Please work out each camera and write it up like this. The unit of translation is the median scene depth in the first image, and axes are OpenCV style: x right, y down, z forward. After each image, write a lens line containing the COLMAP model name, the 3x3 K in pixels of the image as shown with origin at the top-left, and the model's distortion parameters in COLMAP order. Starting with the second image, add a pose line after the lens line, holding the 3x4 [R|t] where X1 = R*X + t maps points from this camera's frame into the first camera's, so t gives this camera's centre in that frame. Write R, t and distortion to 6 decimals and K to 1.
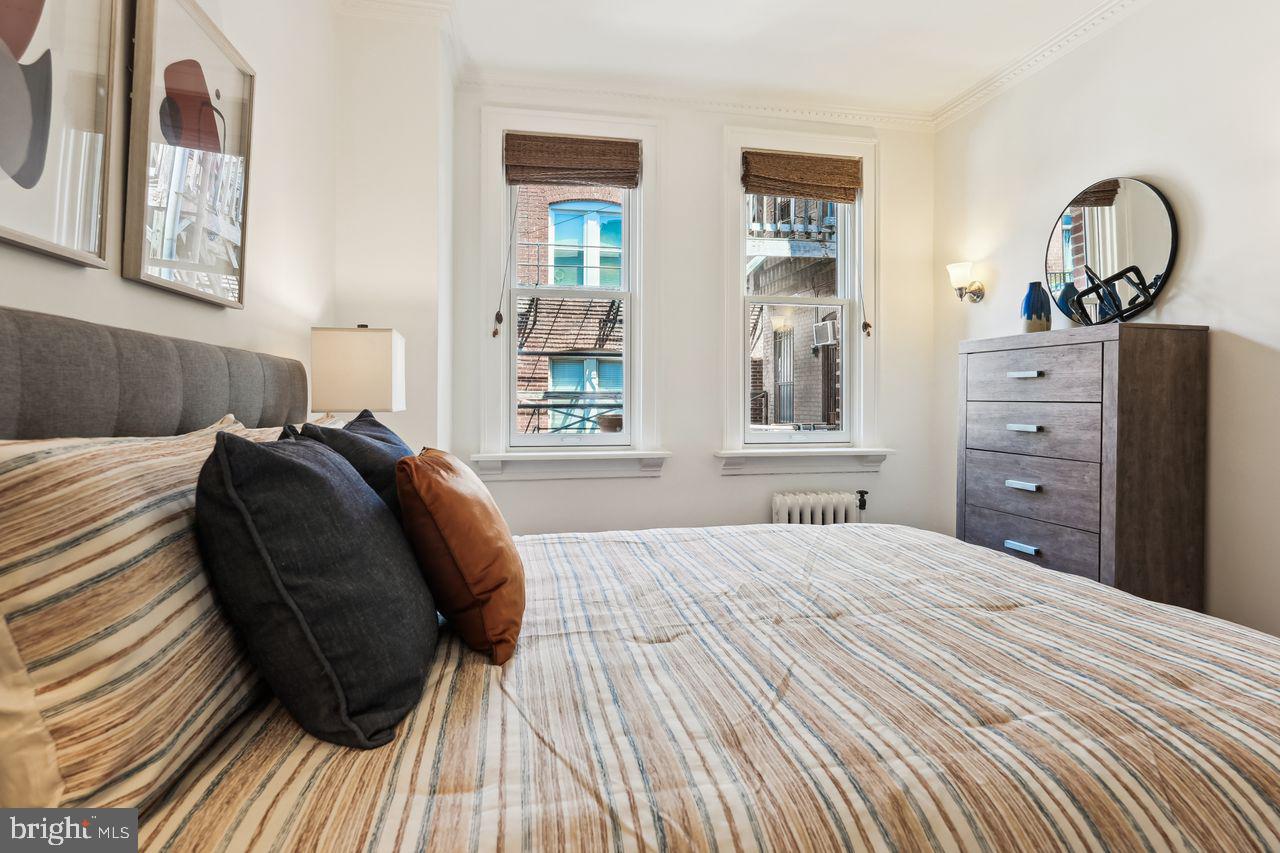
lens RADIAL K [[661.5, 0, 638.2], [0, 661.5, 417.0], [0, 0, 1]] dist [-0.011406, 0.000095]
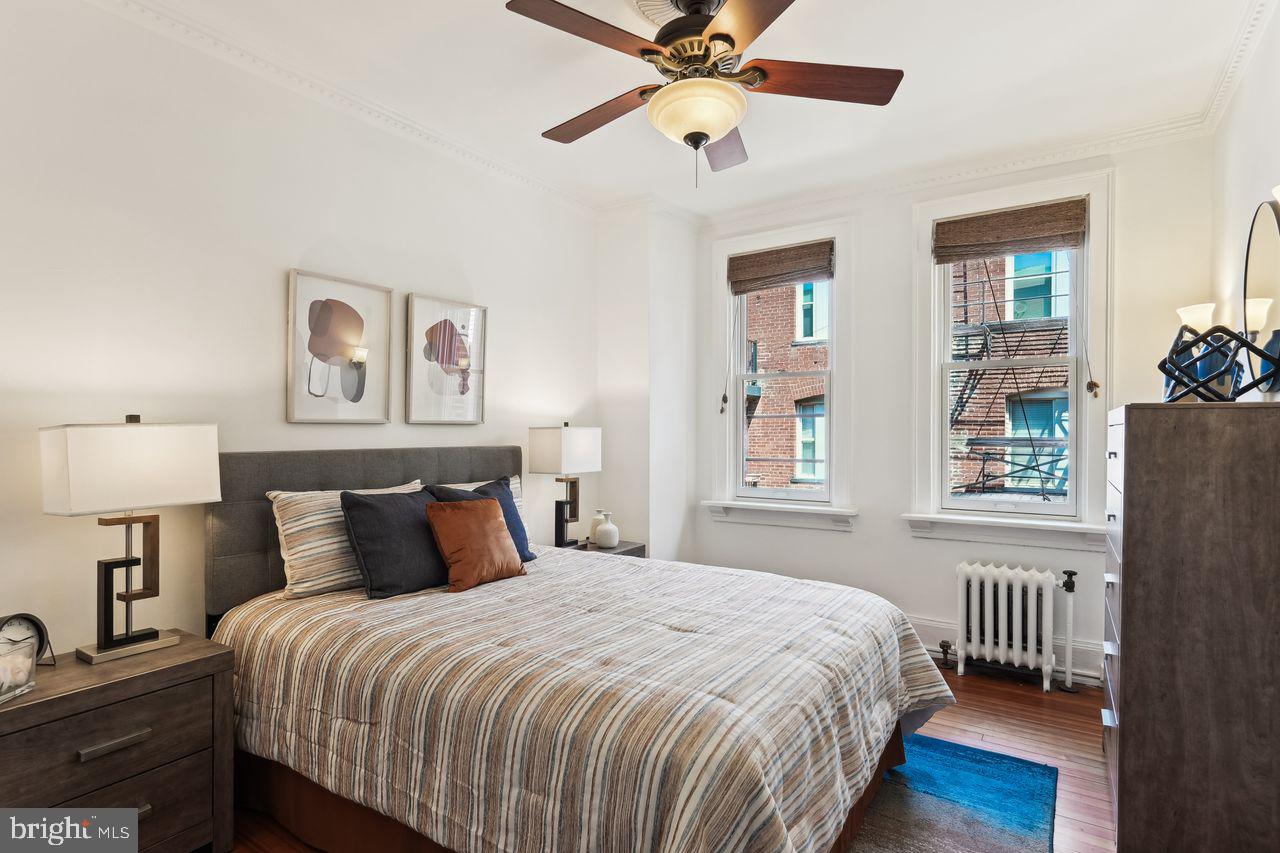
lens RADIAL K [[652.3, 0, 631.8], [0, 652.3, 466.4], [0, 0, 1]] dist [-0.007266, -0.000100]
pose [[0.700806, 0.033205, -0.712579, 0.707808], [-0.018798, 0.999429, 0.028084, -0.057810], [0.713104, -0.006286, 0.701030, -0.057581]]
